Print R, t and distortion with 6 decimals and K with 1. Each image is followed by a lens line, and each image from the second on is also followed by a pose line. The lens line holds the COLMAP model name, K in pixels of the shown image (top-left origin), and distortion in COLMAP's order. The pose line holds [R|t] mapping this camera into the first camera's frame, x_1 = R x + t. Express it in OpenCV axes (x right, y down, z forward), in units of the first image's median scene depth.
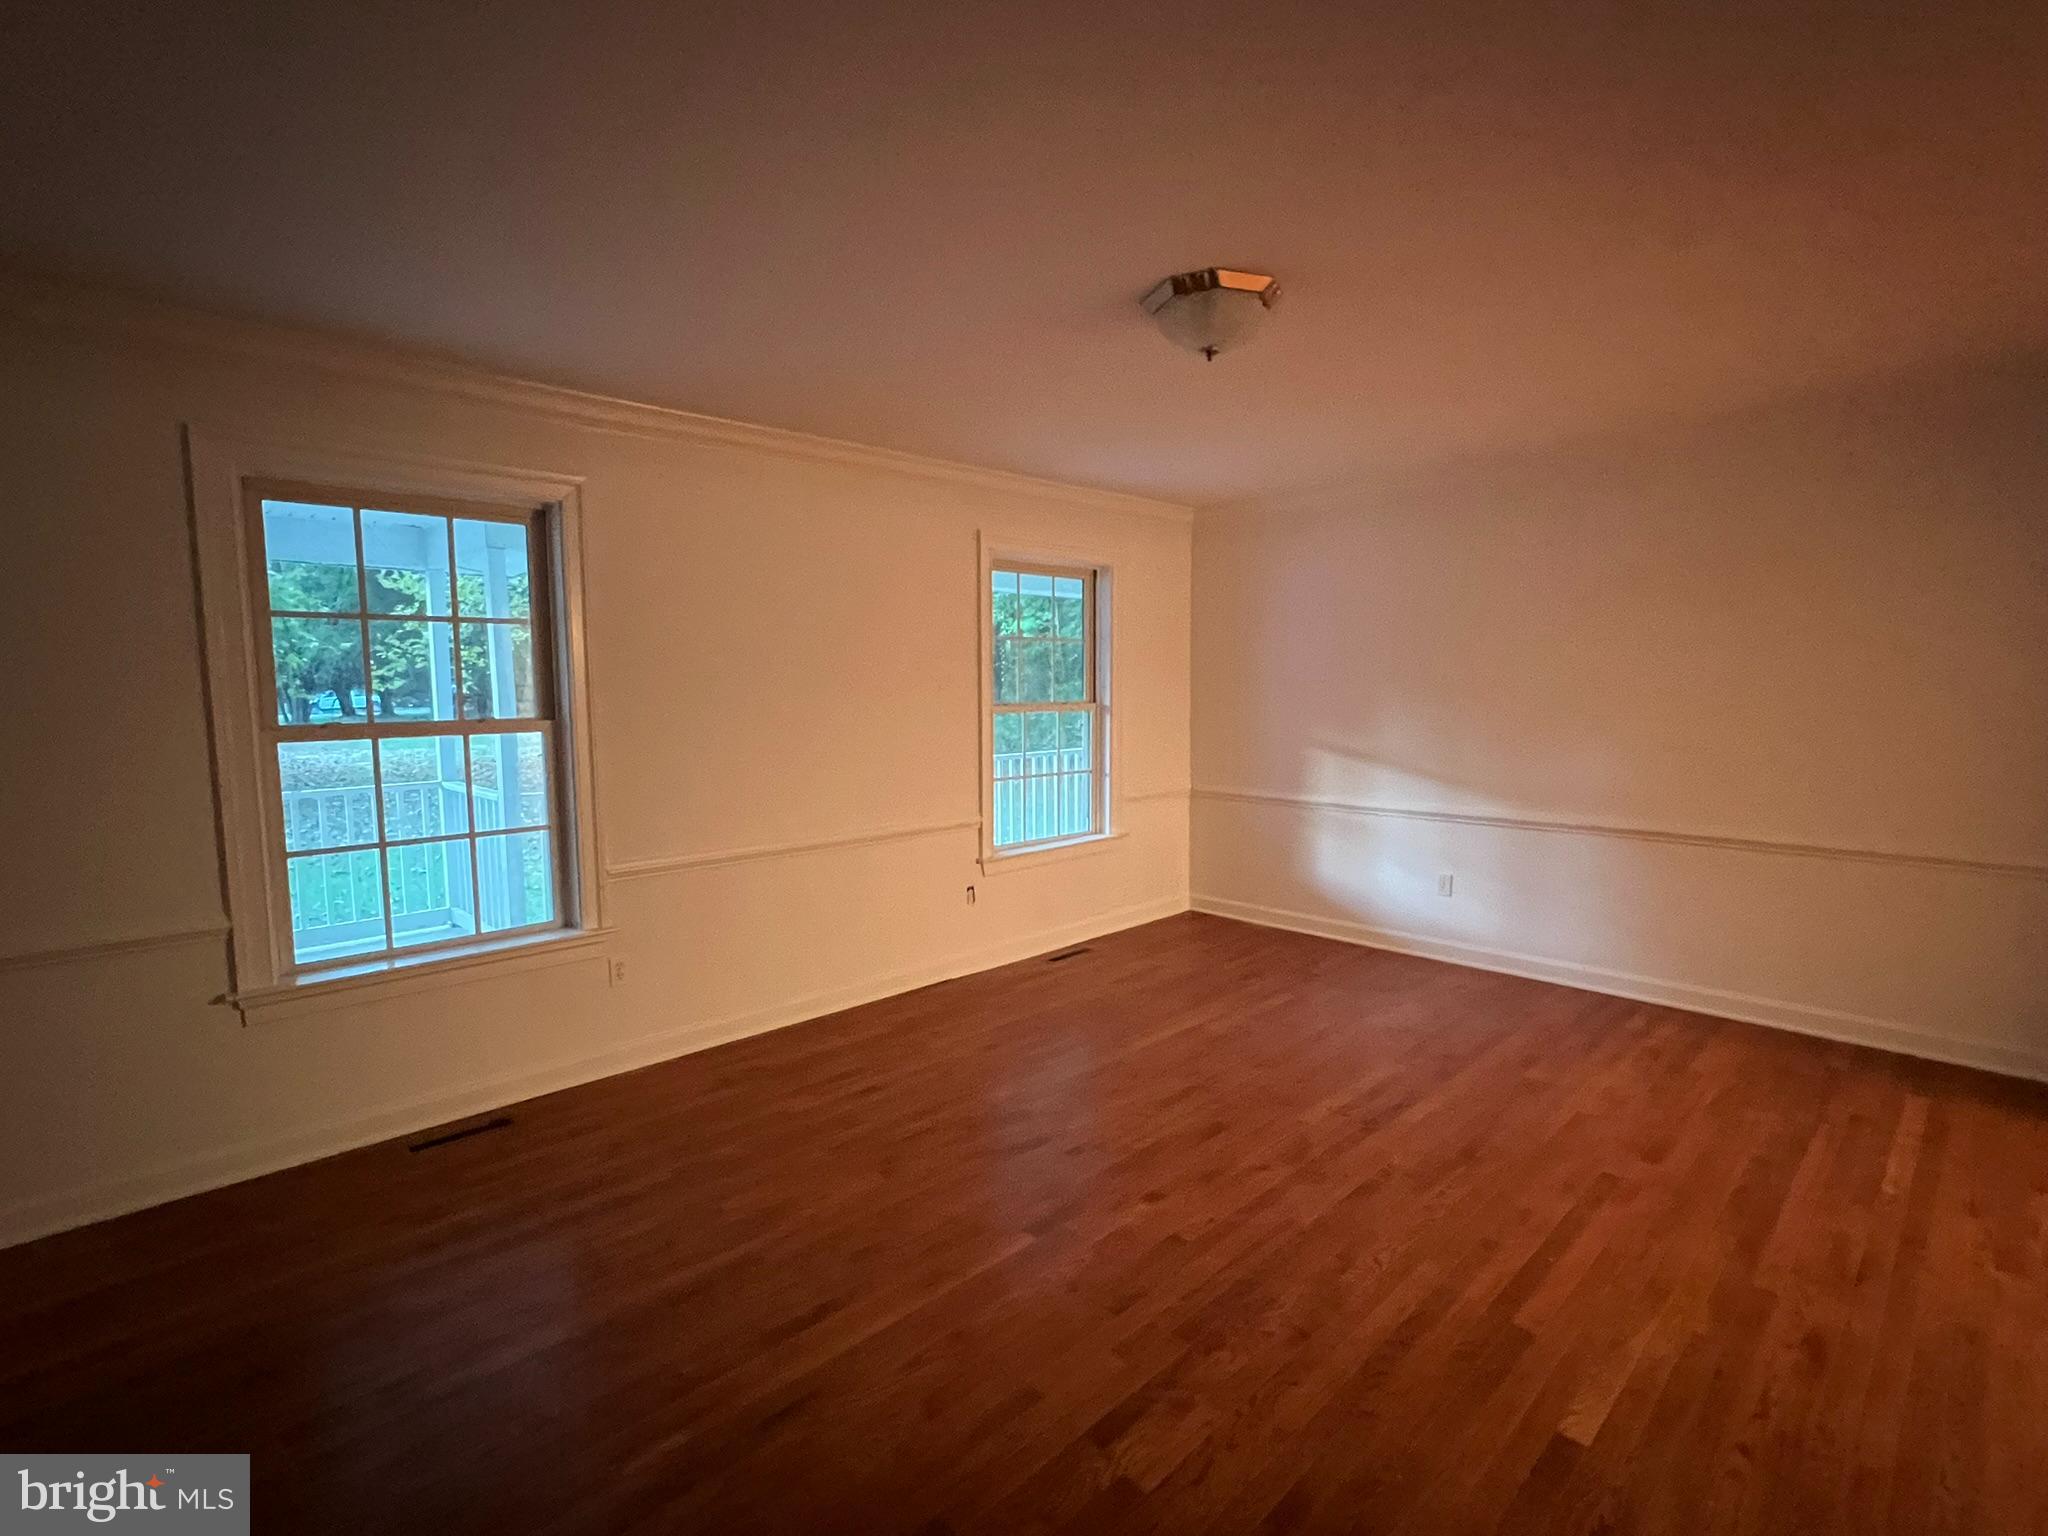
lens RADIAL K [[939.9, 0, 1024.0], [0, 939.9, 768.0], [0, 0, 1]] dist [0.003137, 0.000378]
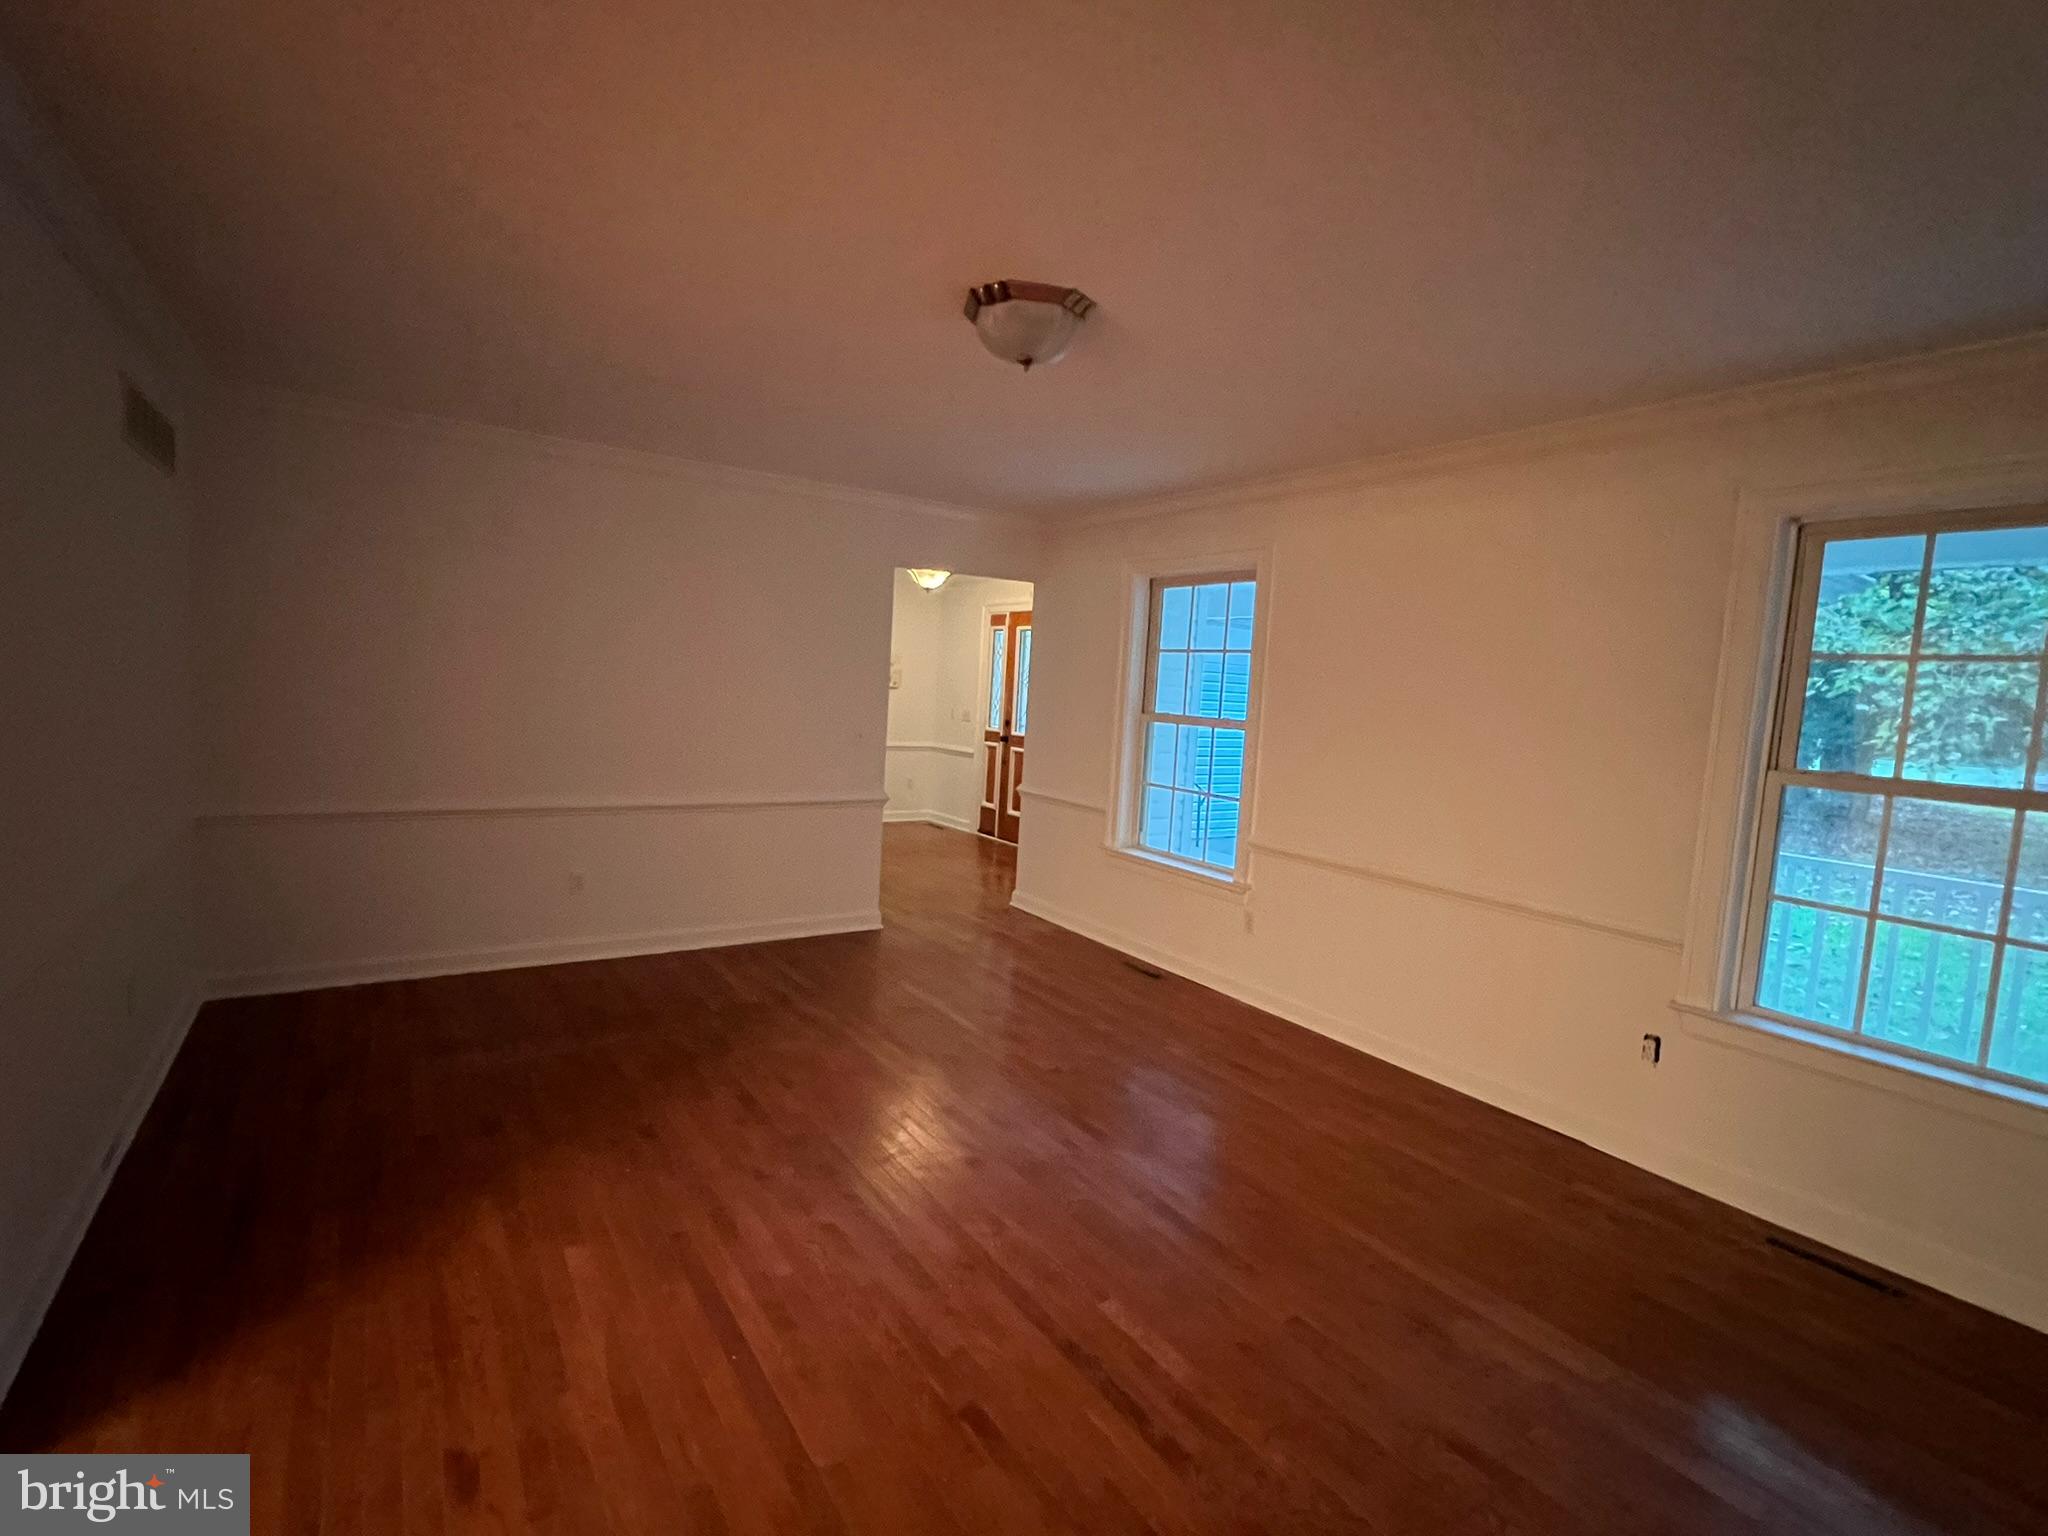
lens RADIAL K [[939.9, 0, 1024.0], [0, 939.9, 768.0], [0, 0, 1]] dist [0.003137, 0.000378]
pose [[-0.155958, 0.088836, -0.983761, 1.379393], [-0.147753, 0.982644, 0.112159, -0.143121], [0.976650, 0.162846, -0.140125, 1.358878]]
